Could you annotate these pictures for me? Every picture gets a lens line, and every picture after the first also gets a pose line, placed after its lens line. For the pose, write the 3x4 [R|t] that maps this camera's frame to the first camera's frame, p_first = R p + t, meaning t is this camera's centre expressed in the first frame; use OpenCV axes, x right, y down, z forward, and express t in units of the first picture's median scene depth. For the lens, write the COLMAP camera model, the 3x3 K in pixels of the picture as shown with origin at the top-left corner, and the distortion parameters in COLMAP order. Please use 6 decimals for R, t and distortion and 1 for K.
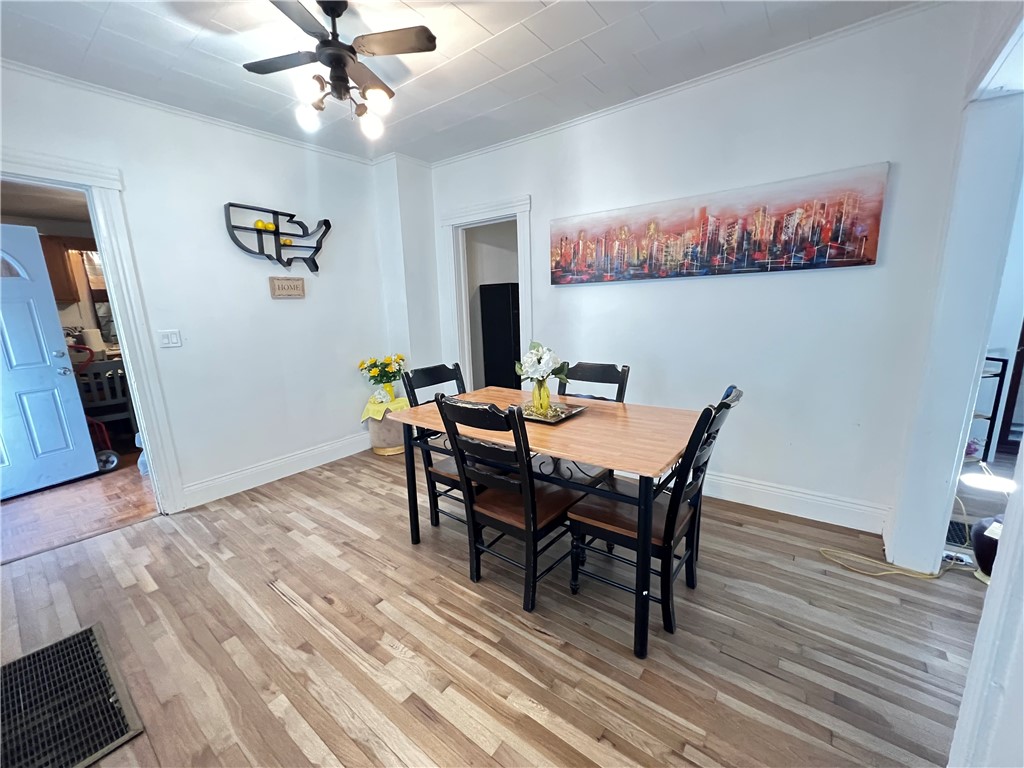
lens RADIAL K [[409.8, 0, 511.9], [0, 409.8, 385.8], [0, 0, 1]] dist [-0.003718, -0.000253]
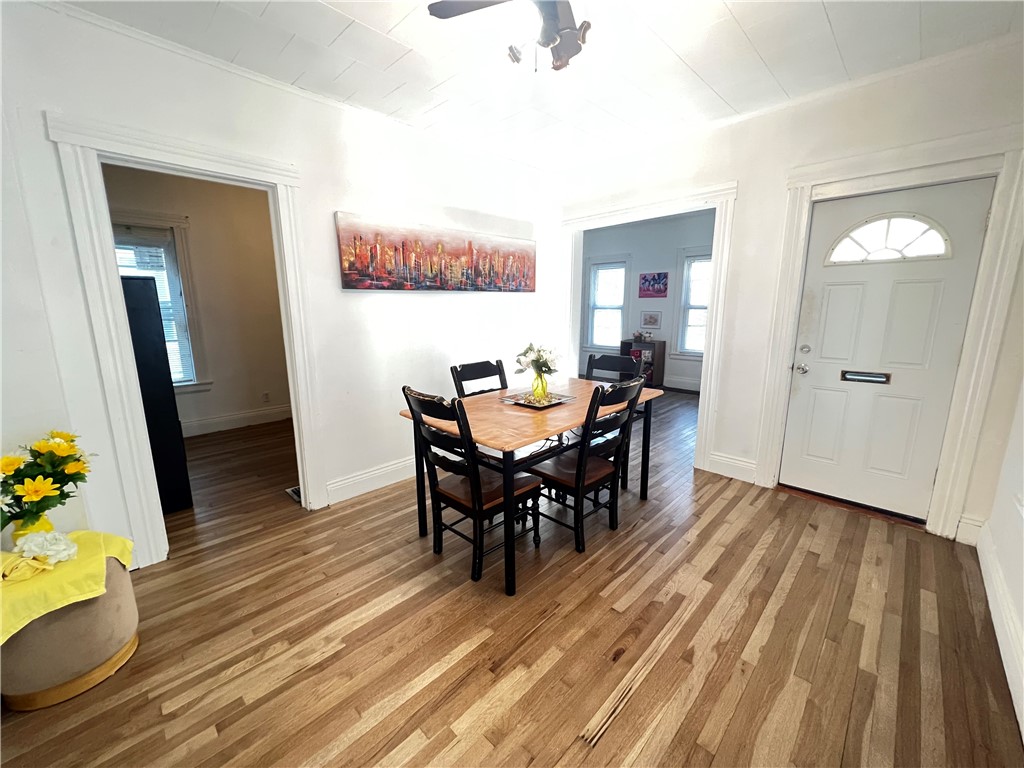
lens RADIAL K [[409.8, 0, 508.3], [0, 409.8, 383.6], [0, 0, 1]] dist [-0.003718, -0.000253]
pose [[0.125935, -0.158541, 0.979288, -0.907964], [0.200400, 0.970862, 0.131406, -0.128997], [-0.971586, 0.179701, 0.154037, 0.742157]]
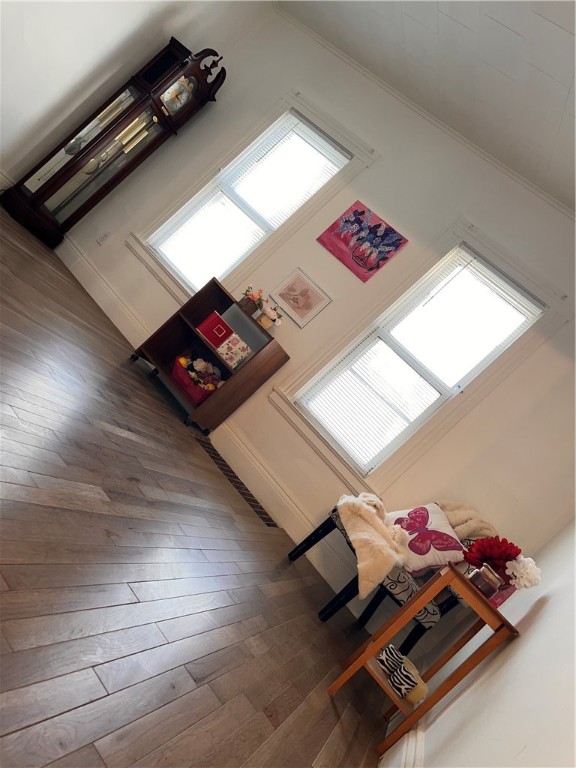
lens RADIAL K [[578.9, 0, 288.4], [0, 578.9, 387.6], [0, 0, 1]] dist [0.049382, -0.048170]
pose [[-0.214291, -0.173313, 0.961271, 0.372887], [-0.578012, 0.815824, 0.018237, 0.184496], [-0.787389, -0.551719, -0.275001, 0.491576]]
